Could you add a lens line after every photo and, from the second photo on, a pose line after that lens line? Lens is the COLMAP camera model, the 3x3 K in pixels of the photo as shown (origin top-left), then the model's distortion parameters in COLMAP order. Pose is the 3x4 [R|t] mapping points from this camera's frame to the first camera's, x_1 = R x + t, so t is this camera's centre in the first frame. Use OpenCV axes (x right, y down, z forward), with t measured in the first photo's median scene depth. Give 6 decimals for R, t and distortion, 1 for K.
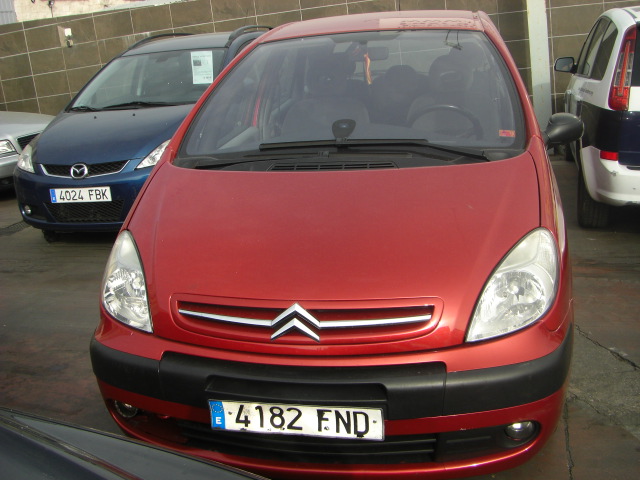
lens RADIAL K [[715.6, 0, 320.0], [0, 715.6, 240.0], [0, 0, 1]] dist [-0.205901, 0.176161]
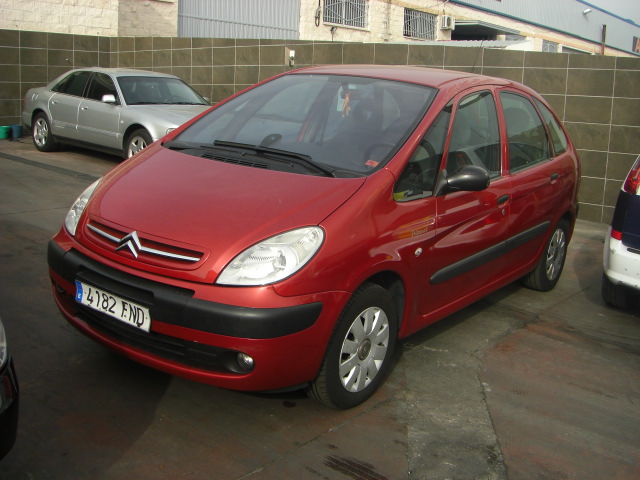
lens RADIAL K [[715.6, 0, 320.0], [0, 715.6, 240.0], [0, 0, 1]] dist [-0.205901, 0.176161]
pose [[0.903235, 0.230735, -0.361840, 0.864162], [-0.253113, 0.967321, -0.014993, 0.029087], [0.346556, 0.105128, 0.932120, -0.254079]]
